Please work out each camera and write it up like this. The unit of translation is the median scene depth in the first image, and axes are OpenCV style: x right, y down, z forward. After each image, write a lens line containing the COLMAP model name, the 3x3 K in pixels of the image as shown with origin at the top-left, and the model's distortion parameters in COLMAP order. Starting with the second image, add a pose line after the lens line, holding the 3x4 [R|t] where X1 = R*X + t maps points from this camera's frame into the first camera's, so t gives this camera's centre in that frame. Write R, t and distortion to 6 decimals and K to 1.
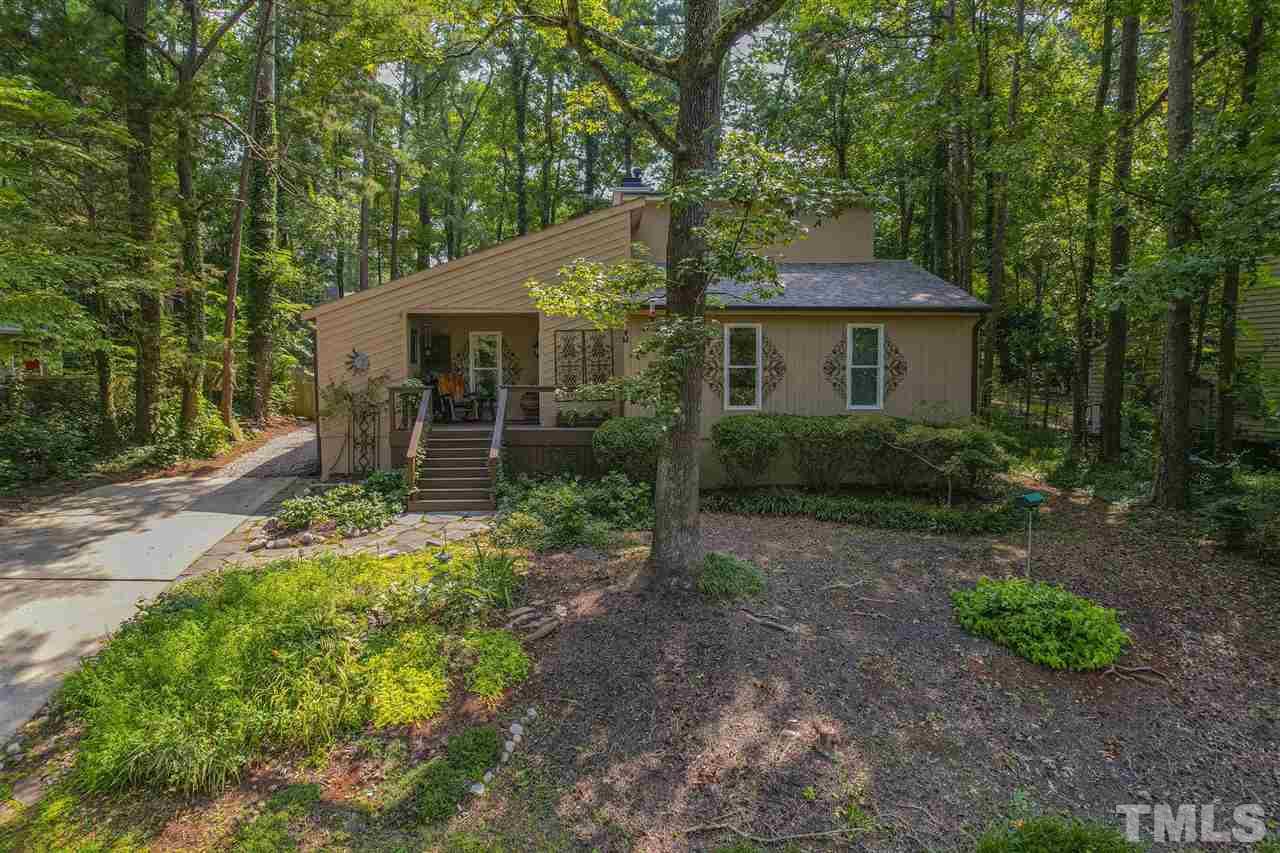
lens RADIAL K [[838.0, 0, 640.0], [0, 838.0, 426.5], [0, 0, 1]] dist [0.001337, 0.000658]
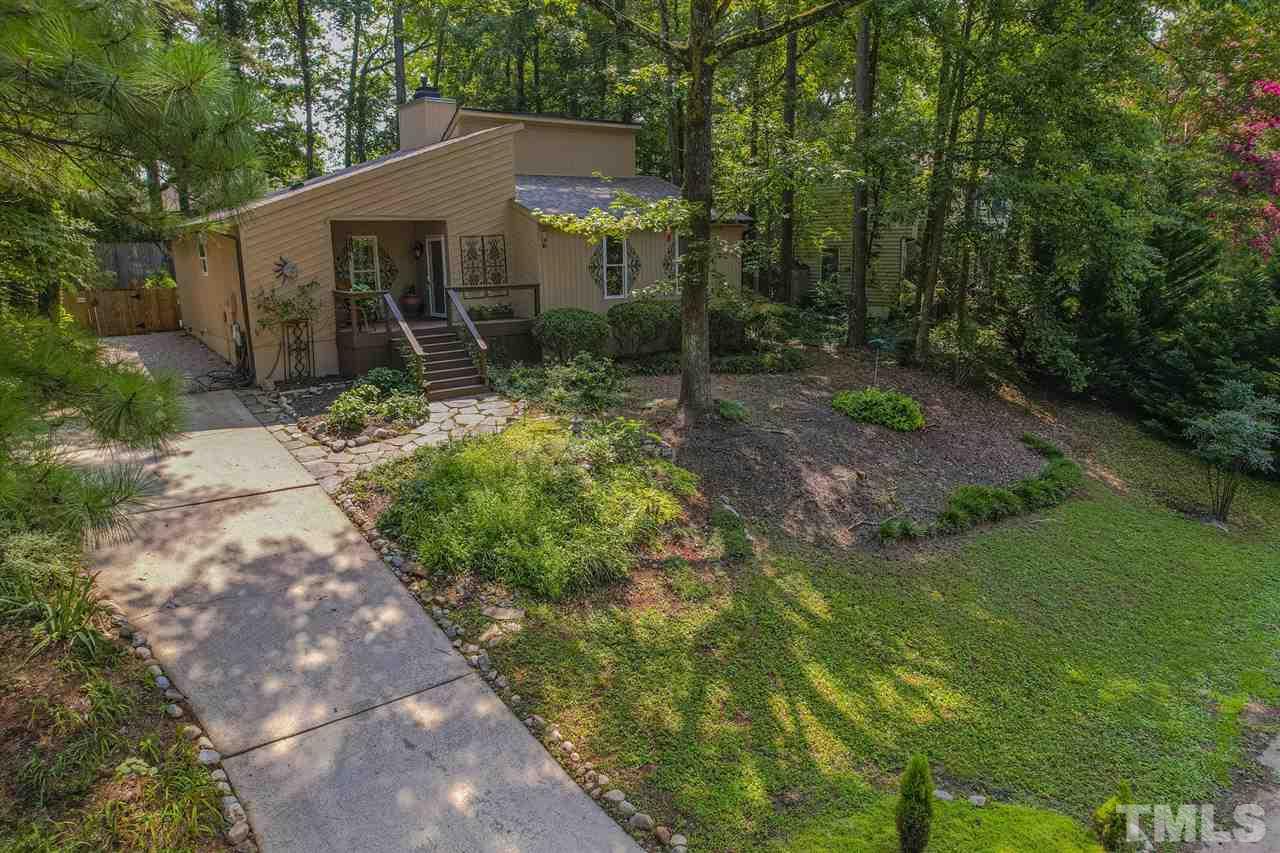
lens RADIAL K [[838.0, 0, 640.0], [0, 838.0, 426.5], [0, 0, 1]] dist [0.001337, 0.000658]
pose [[0.795417, -0.139364, 0.589822, -0.651778], [0.053912, 0.985615, 0.160178, -0.030397], [-0.603660, -0.095610, 0.791488, -0.081562]]
